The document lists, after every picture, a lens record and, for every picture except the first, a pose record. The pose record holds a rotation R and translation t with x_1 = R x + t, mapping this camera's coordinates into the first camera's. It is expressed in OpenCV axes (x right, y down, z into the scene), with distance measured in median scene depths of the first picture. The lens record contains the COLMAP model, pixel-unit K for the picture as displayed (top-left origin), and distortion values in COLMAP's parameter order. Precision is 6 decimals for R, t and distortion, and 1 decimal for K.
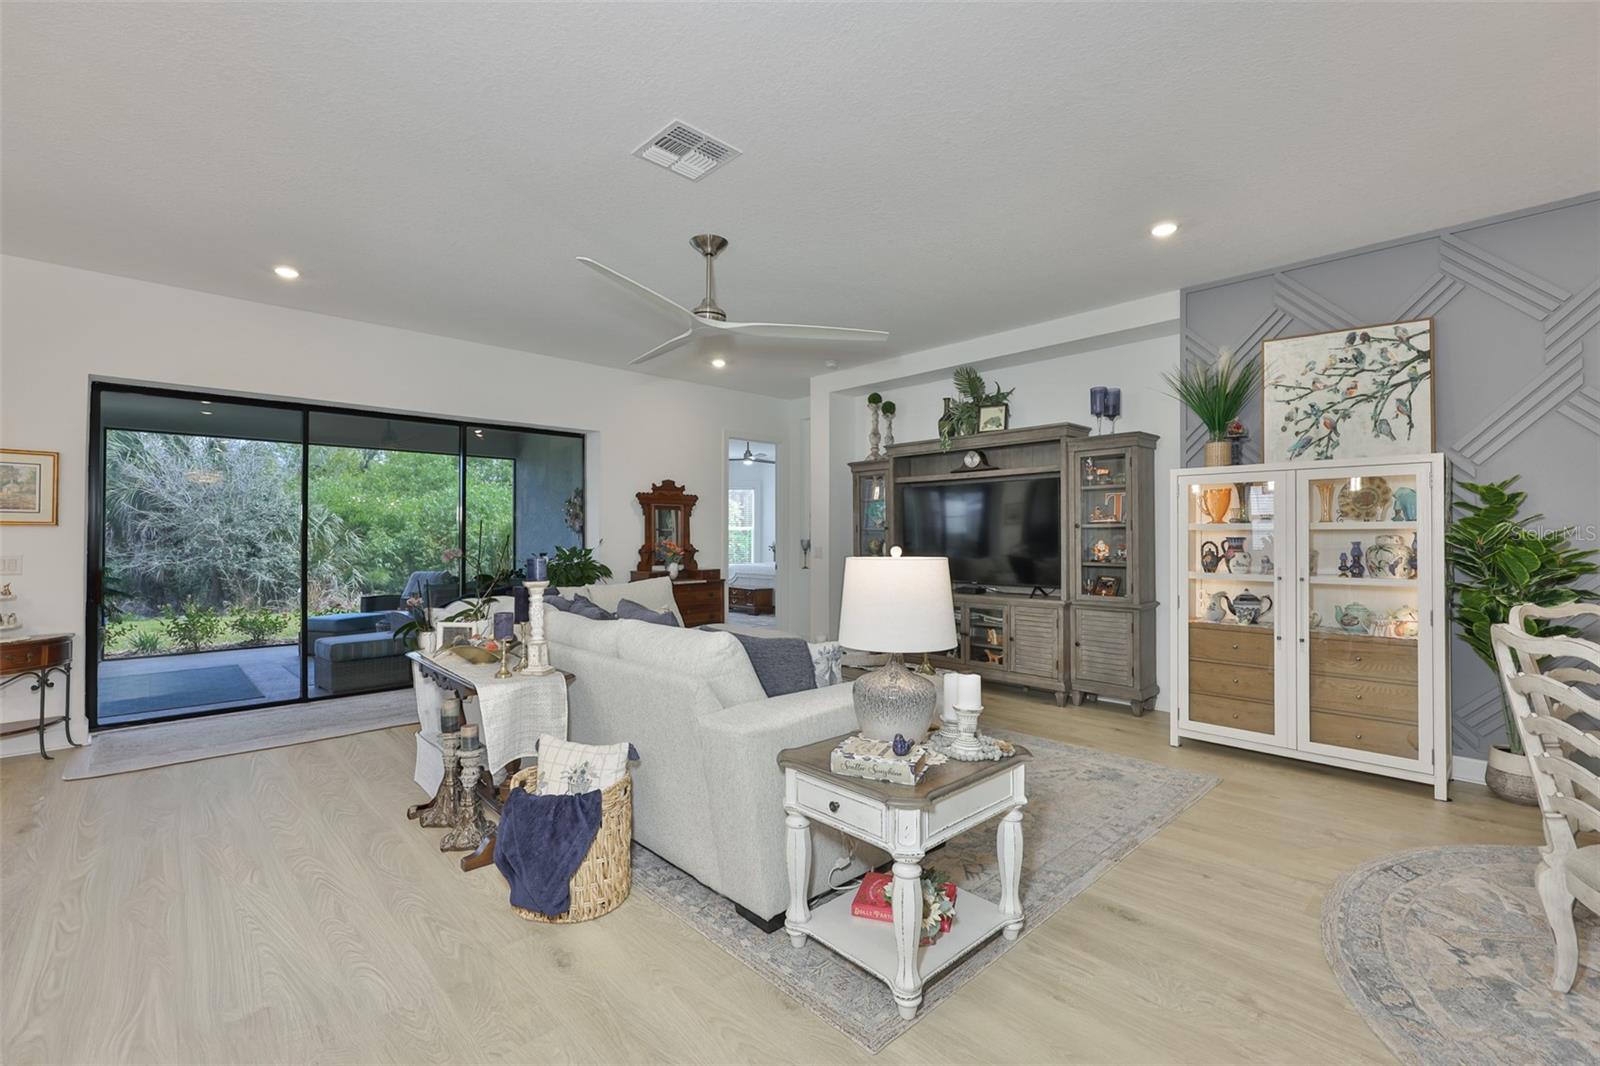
lens RADIAL K [[688.7, 0, 813.5], [0, 688.7, 532.4], [0, 0, 1]] dist [0.004363, -0.002619]
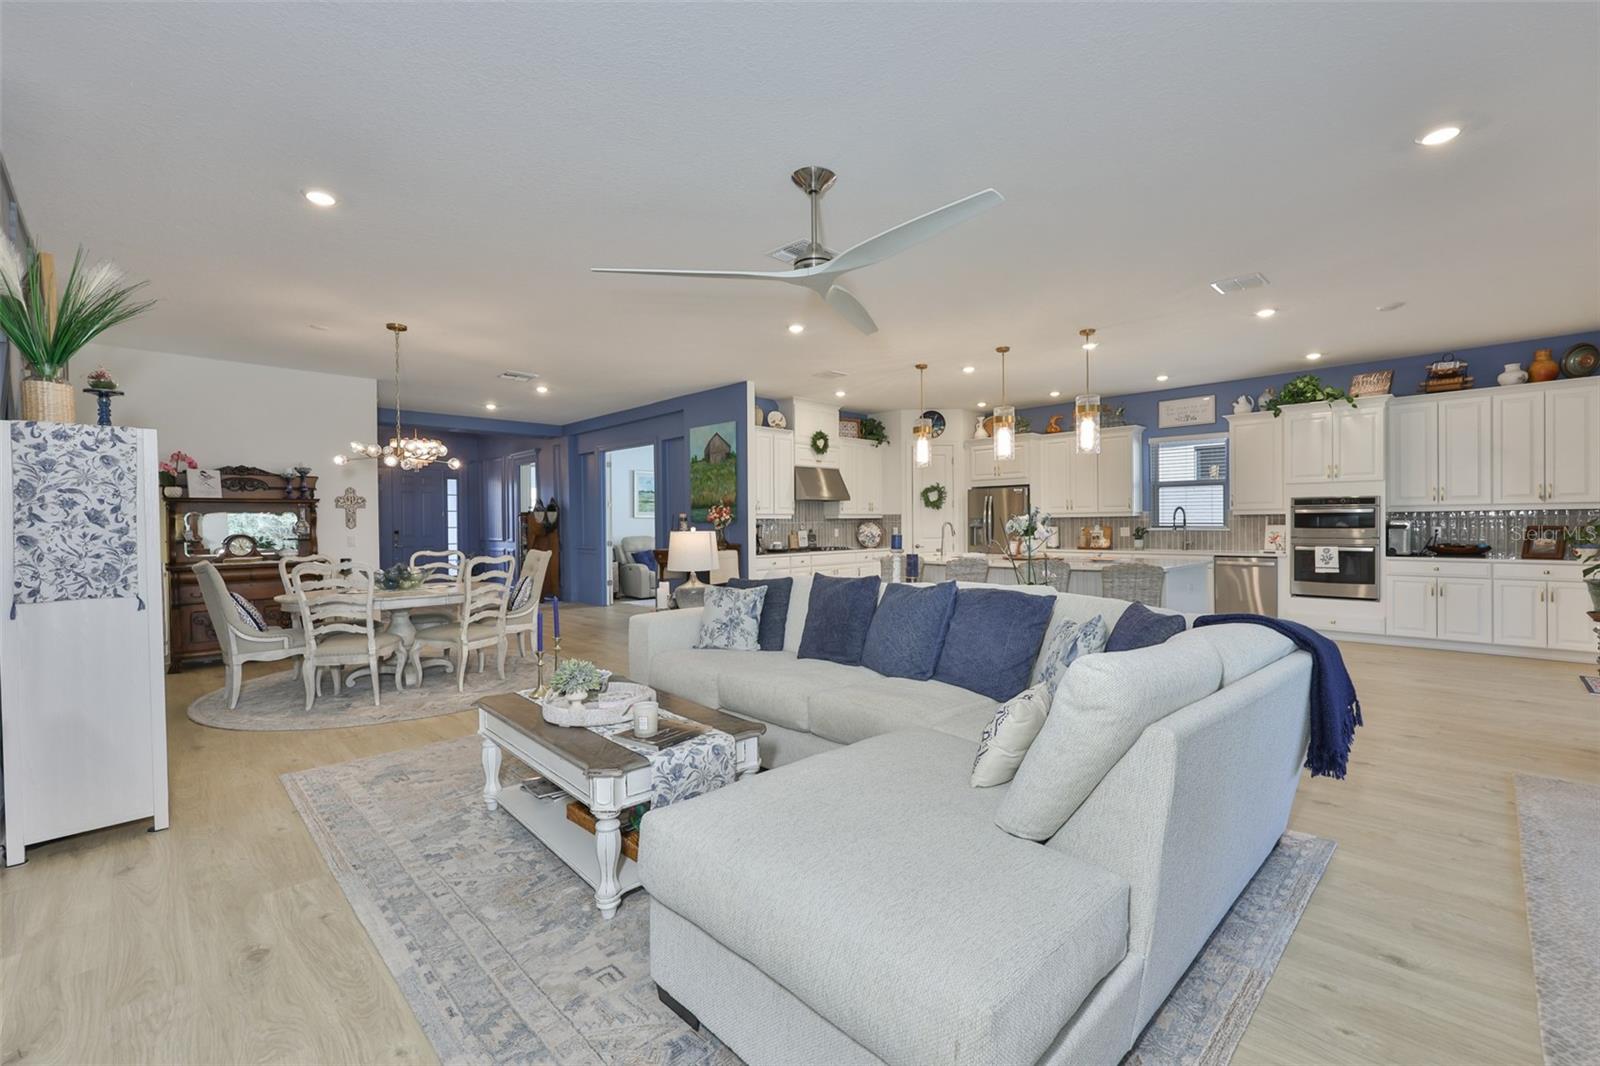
lens RADIAL K [[671.9, 0, 806.7], [0, 671.9, 546.4], [0, 0, 1]] dist [-0.009163, 0.001100]
pose [[-0.999900, 0.010565, -0.009354, -0.126177], [0.010289, 0.999524, 0.029089, 0.012713], [0.009656, 0.028990, -0.999533, 1.733817]]
